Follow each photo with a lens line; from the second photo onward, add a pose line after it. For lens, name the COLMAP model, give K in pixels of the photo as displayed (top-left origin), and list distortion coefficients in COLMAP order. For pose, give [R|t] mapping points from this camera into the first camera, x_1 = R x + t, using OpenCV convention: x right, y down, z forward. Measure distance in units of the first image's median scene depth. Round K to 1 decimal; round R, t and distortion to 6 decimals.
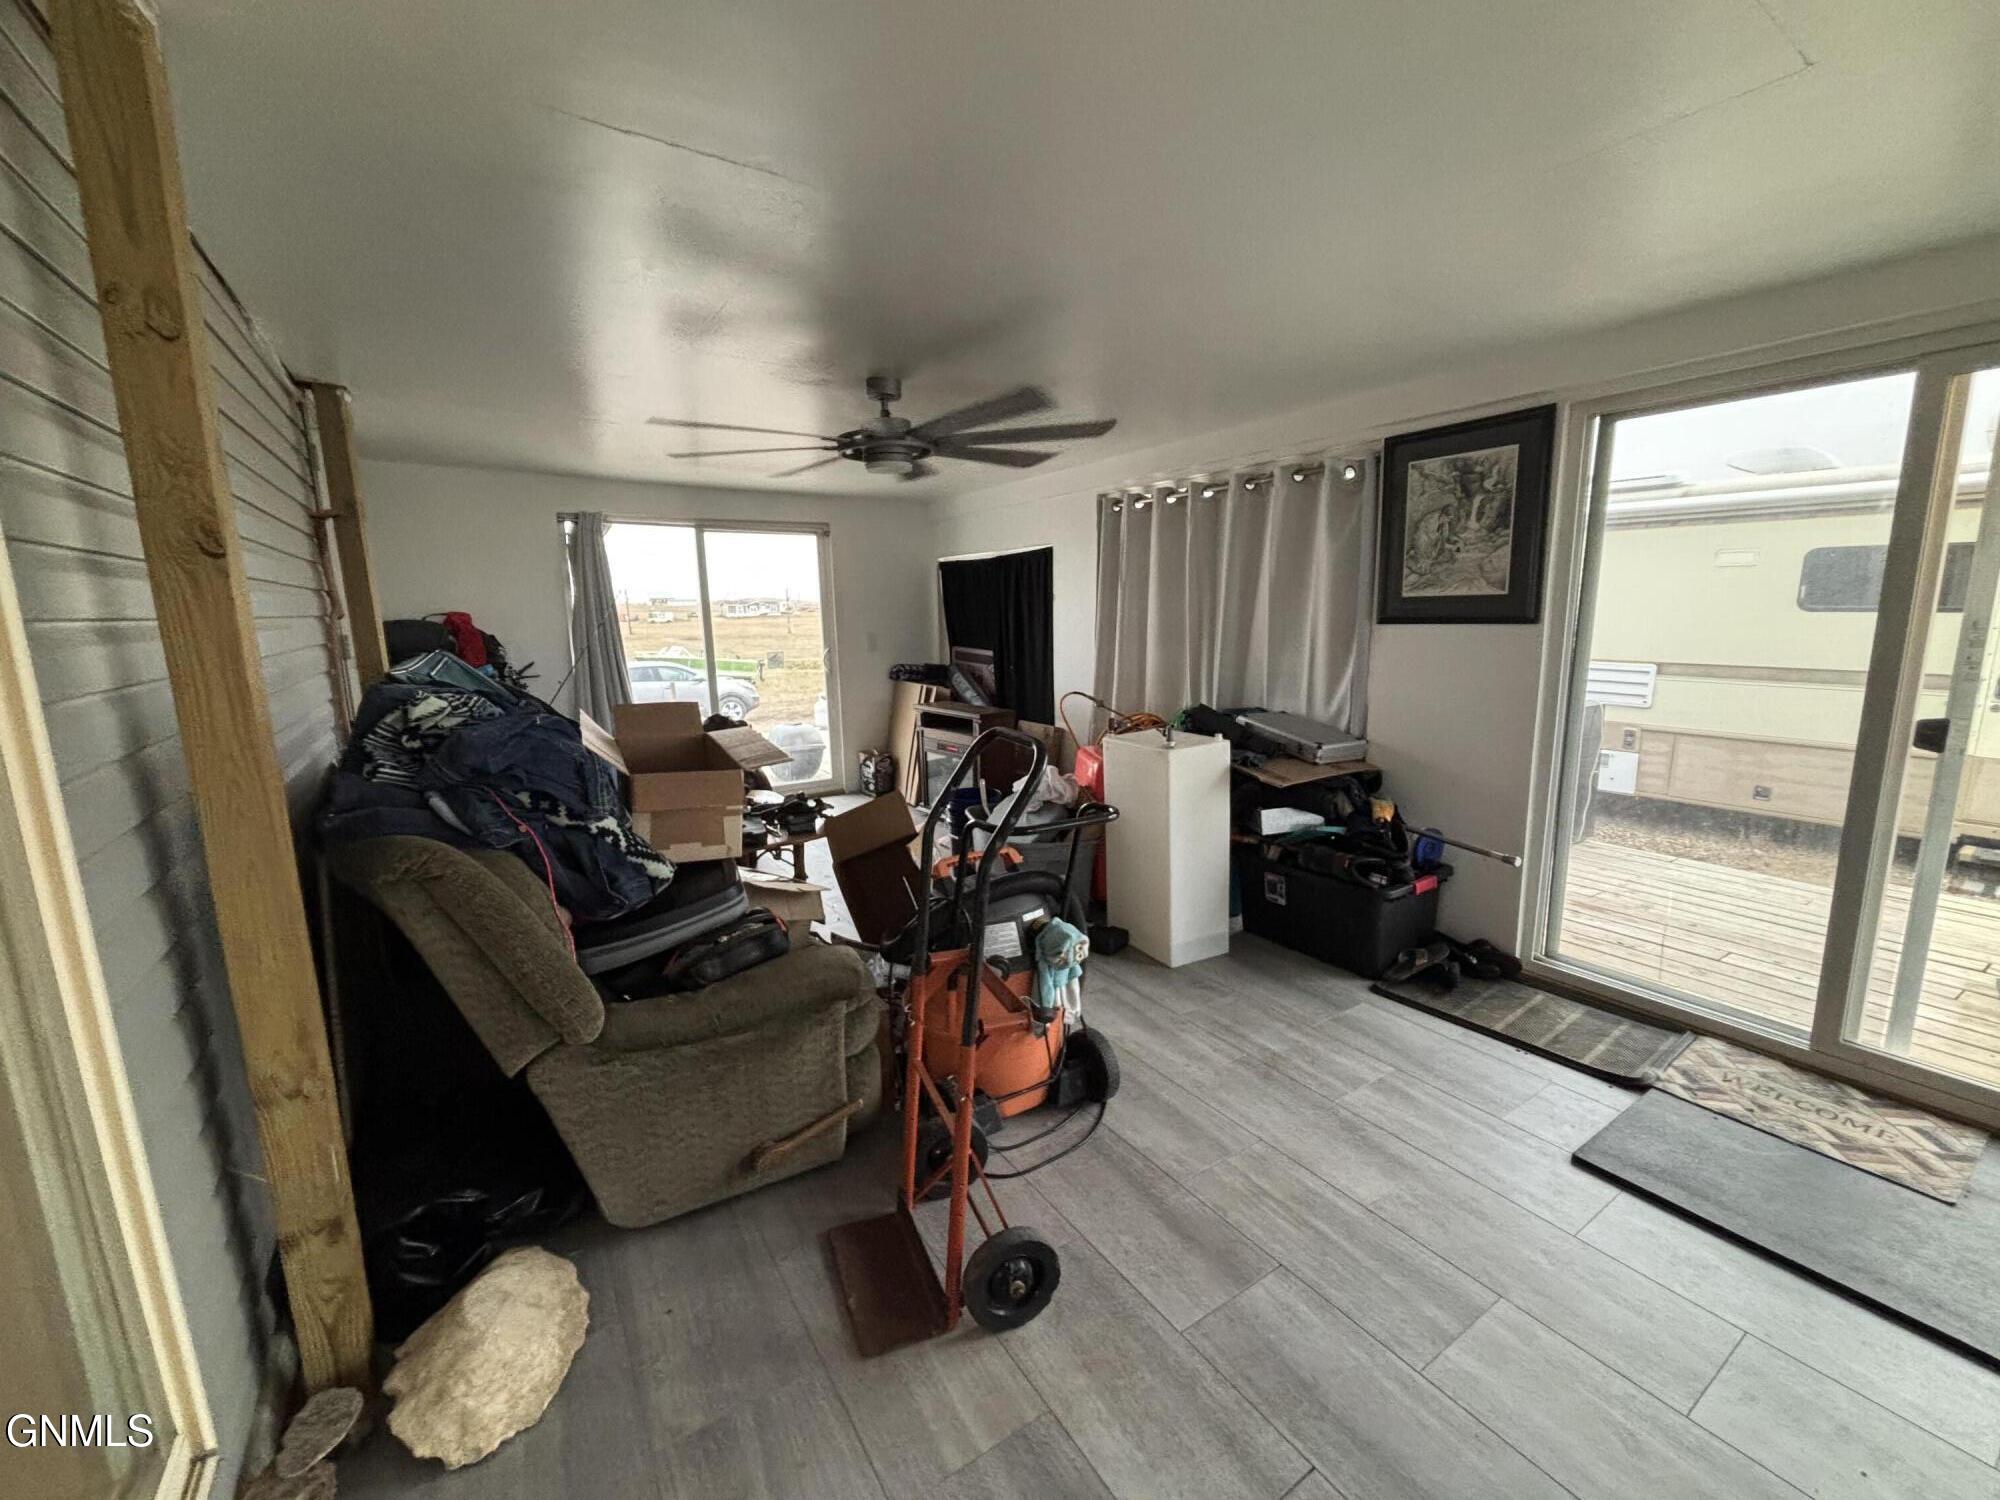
lens RADIAL K [[815.0, 0, 1002.4], [0, 815.0, 751.6], [0, 0, 1]] dist [-0.001927, 0.000115]
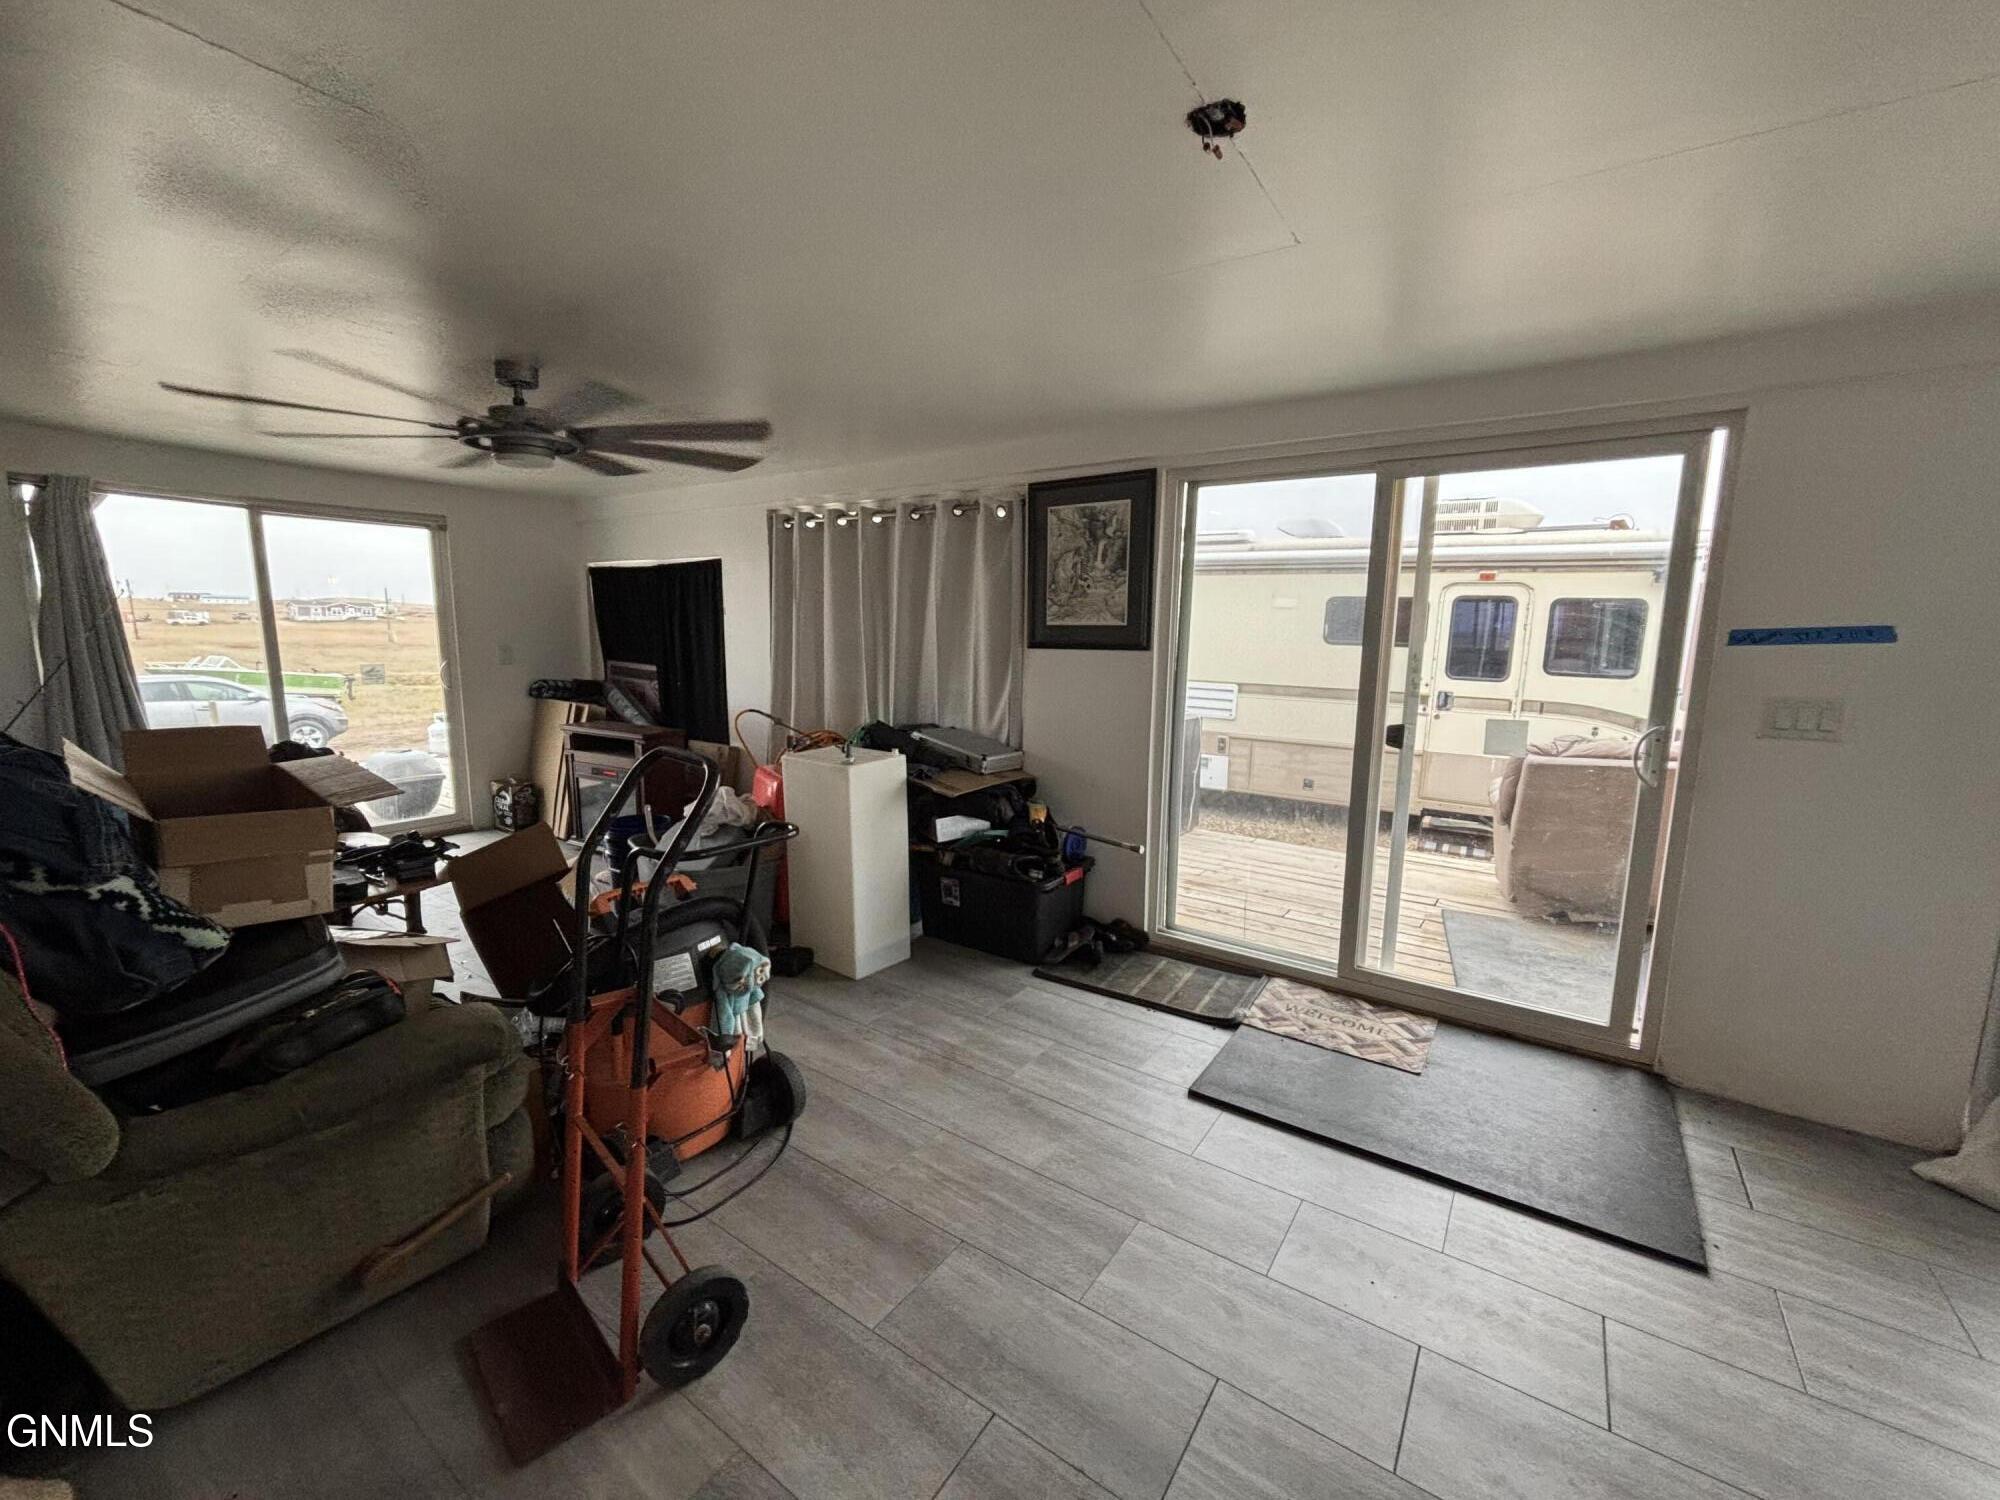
lens RADIAL K [[815.0, 0, 1003.3], [0, 815.0, 747.3], [0, 0, 1]] dist [-0.001927, 0.000115]
pose [[0.925029, -0.024769, 0.379088, 0.000023], [0.034663, 0.999213, -0.019296, 0.001671], [-0.378312, 0.030989, 0.925159, -0.024818]]
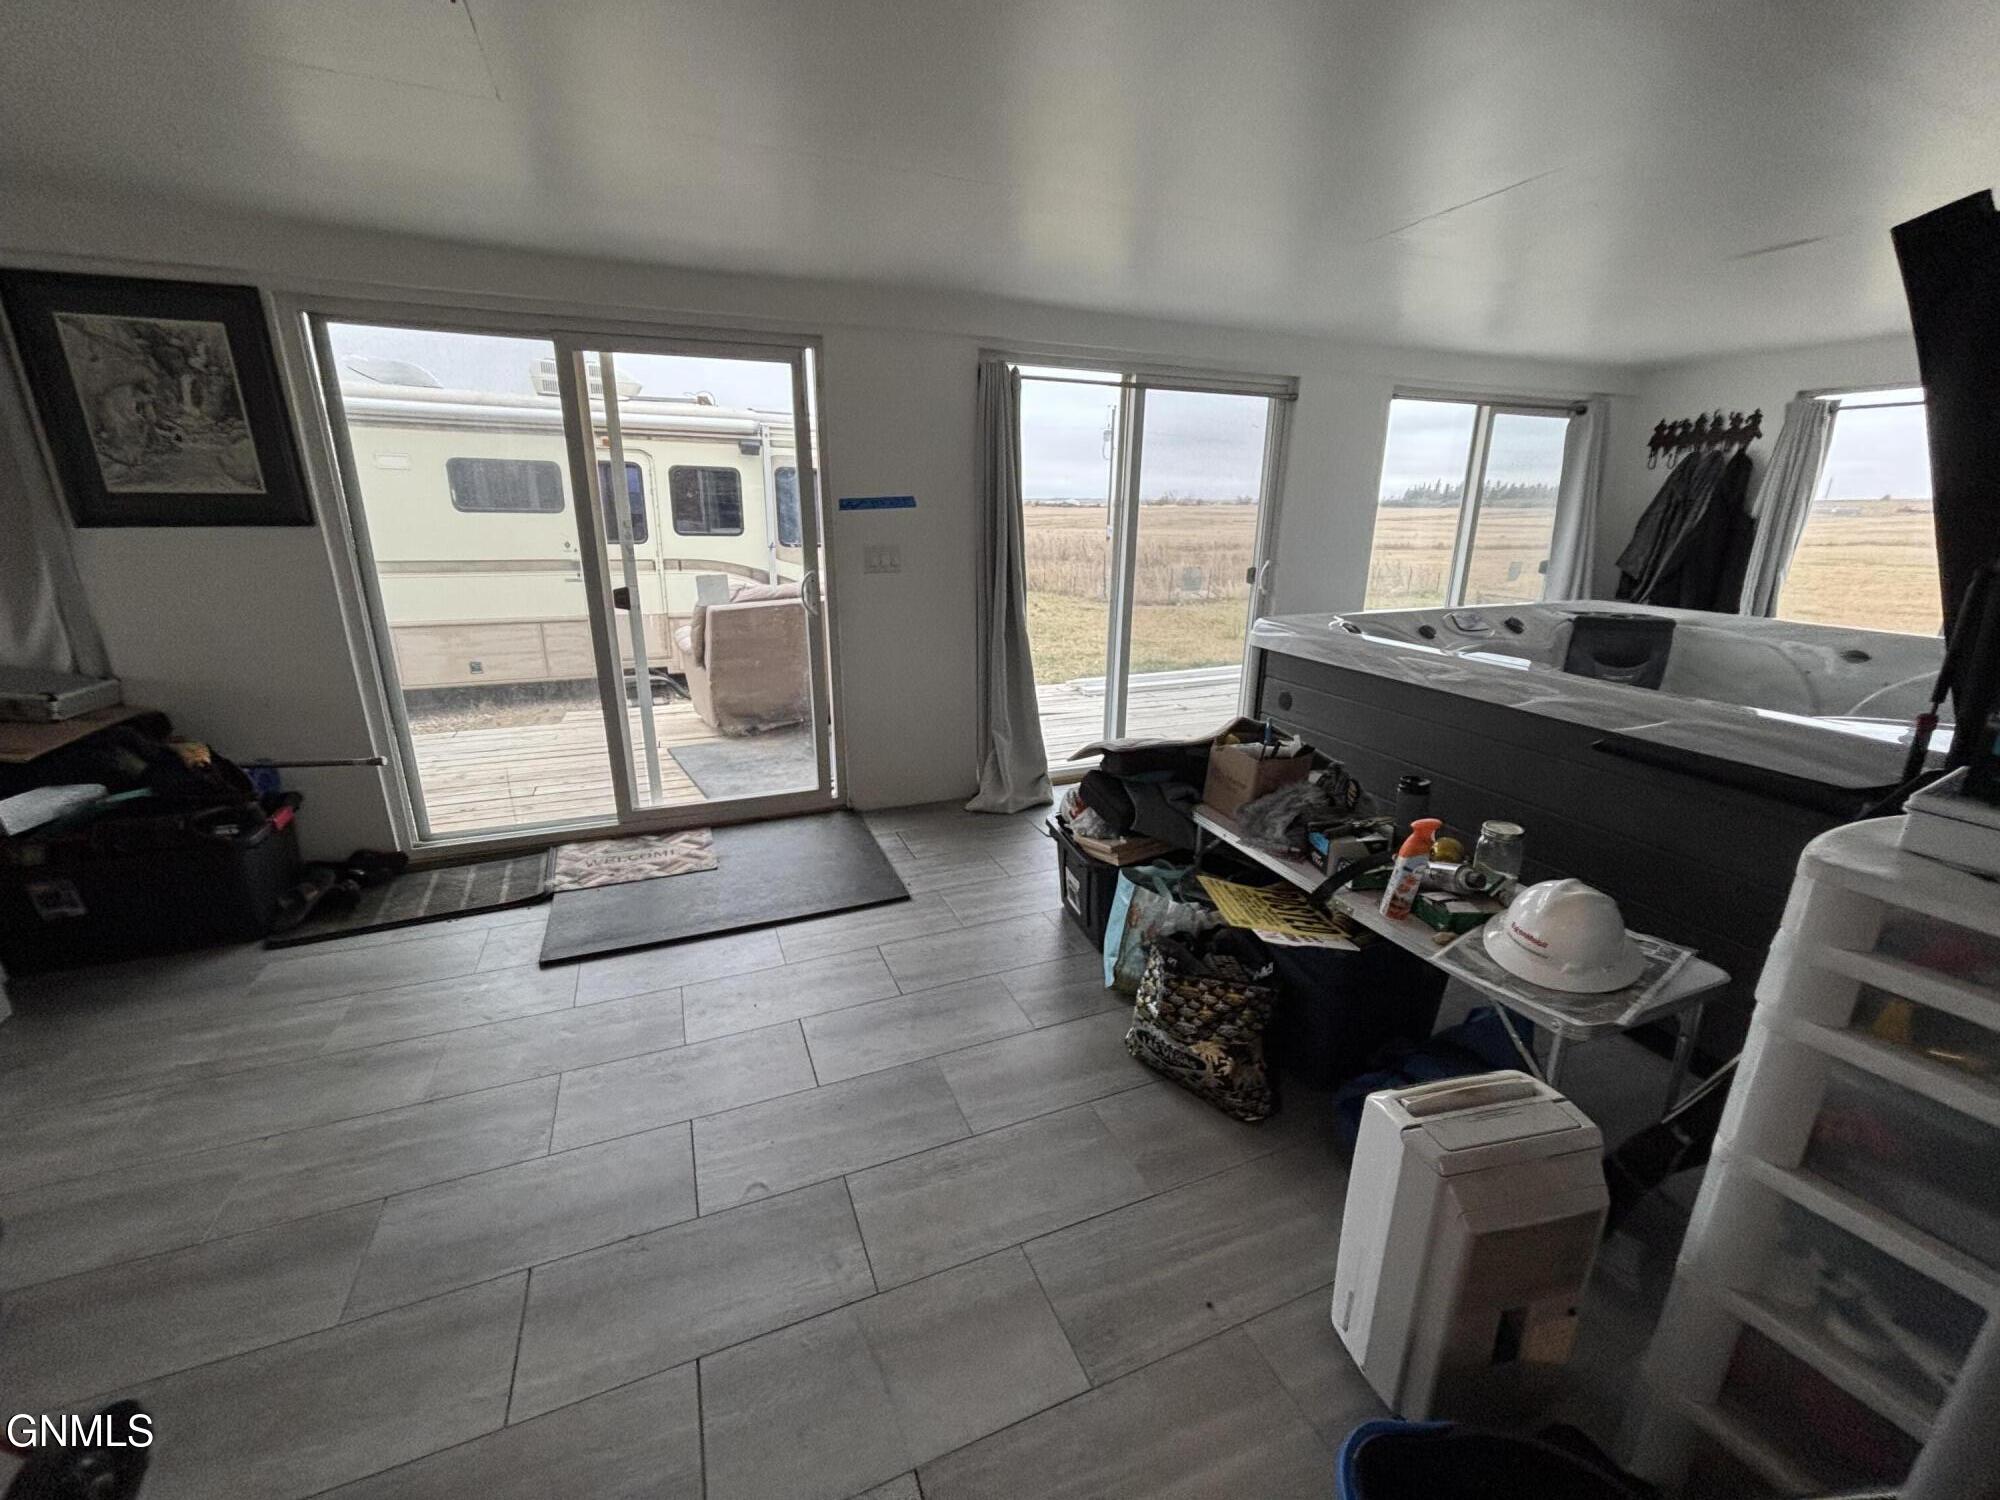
lens RADIAL K [[815.0, 0, 1007.1], [0, 815.0, 761.2], [0, 0, 1]] dist [-0.001927, 0.000115]
pose [[0.172623, -0.279457, 0.944513, -0.218353], [0.152476, 0.954931, 0.254672, -0.007934], [-0.973115, 0.100053, 0.207453, 0.006971]]
